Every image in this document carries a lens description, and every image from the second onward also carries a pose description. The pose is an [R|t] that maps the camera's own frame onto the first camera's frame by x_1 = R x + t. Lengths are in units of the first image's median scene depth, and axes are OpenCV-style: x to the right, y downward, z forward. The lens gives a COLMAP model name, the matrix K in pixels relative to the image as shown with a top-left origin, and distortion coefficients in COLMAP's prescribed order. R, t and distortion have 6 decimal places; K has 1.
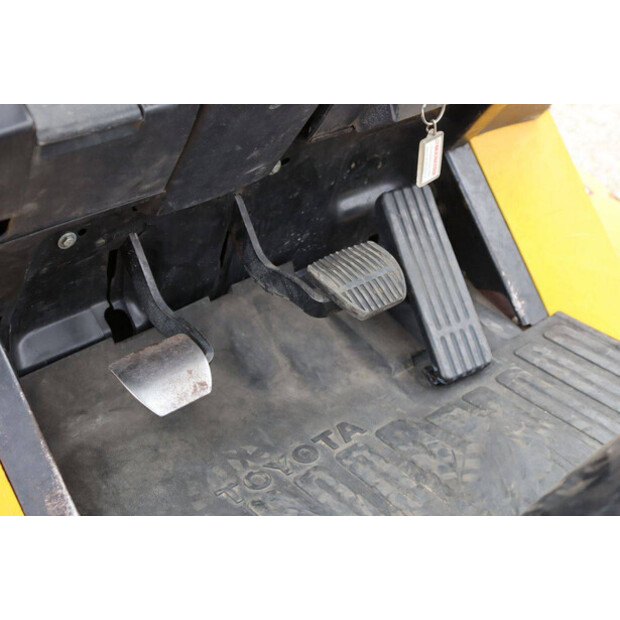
lens RADIAL K [[966.3, 0, 310.0], [0, 966.3, 310.0], [0, 0, 1]] dist [0.046945, 0.051813]
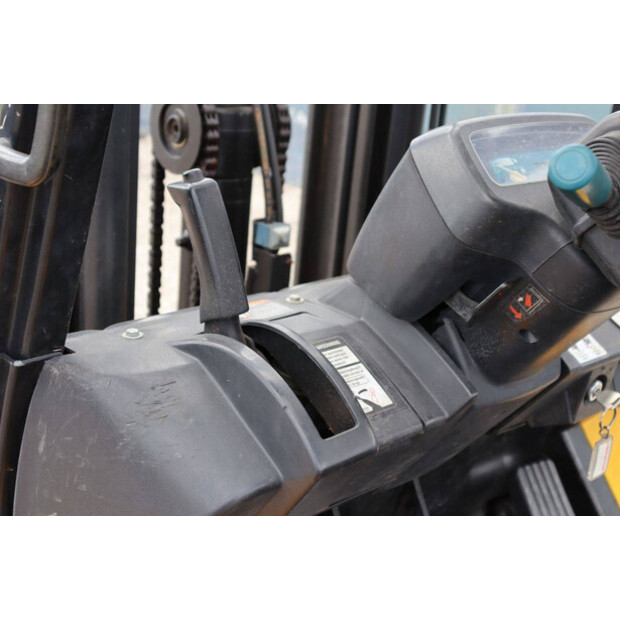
lens RADIAL K [[966.3, 0, 310.0], [0, 966.3, 310.0], [0, 0, 1]] dist [0.046945, 0.051813]
pose [[0.995695, 0.064868, 0.066206, -0.269526], [-0.050301, 0.978122, -0.201858, -0.064294], [-0.077852, 0.197659, 0.977175, -0.134118]]
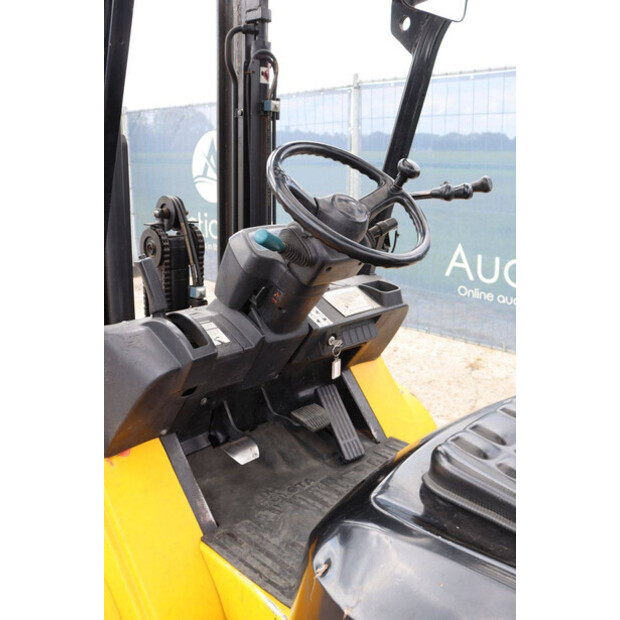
lens RADIAL K [[613.7, 0, 326.7], [0, 613.7, 309.1], [0, 0, 1]] dist [-0.118533, 0.008336]
pose [[0.991293, -0.013131, 0.131019, -0.108923], [0.053571, 0.949164, -0.310189, 0.186563], [-0.120285, 0.314507, 0.941603, -0.576608]]
